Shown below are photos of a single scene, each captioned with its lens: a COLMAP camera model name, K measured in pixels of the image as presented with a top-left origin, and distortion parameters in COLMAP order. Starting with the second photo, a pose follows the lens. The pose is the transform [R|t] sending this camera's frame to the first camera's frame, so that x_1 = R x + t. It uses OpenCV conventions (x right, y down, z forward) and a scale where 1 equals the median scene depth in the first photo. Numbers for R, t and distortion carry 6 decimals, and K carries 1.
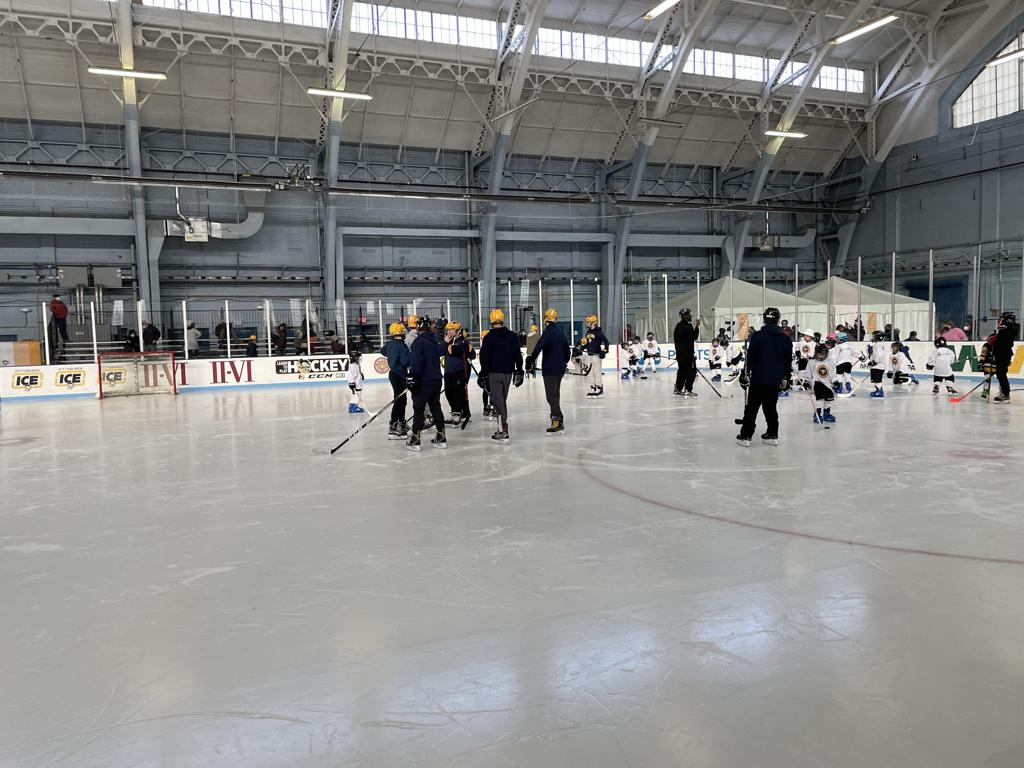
lens RADIAL K [[774.0, 0, 509.8], [0, 774.0, 379.9], [0, 0, 1]] dist [0.084389, -0.104233]
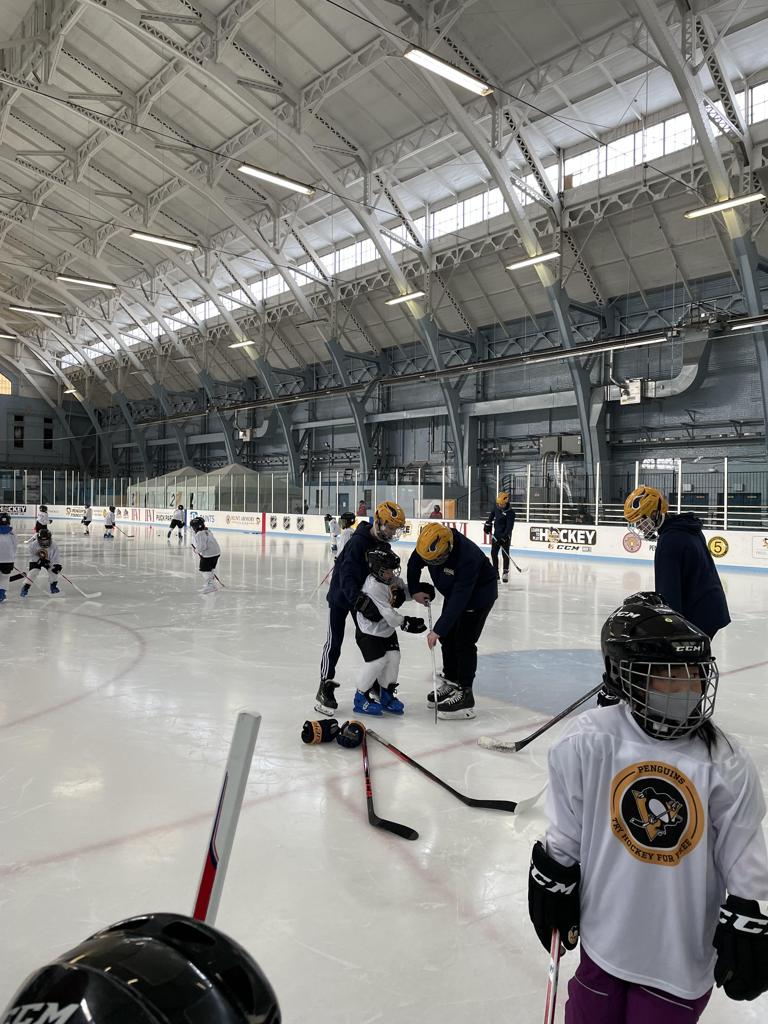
lens RADIAL K [[774.0, 0, 379.0], [0, 774.0, 505.2], [0, 0, 1]] dist [0.084389, -0.104233]
pose [[0.297533, 0.037457, -0.953976, 0.421662], [-0.083381, 0.996431, 0.013119, -0.036786], [0.951063, 0.075640, 0.299594, 0.408296]]
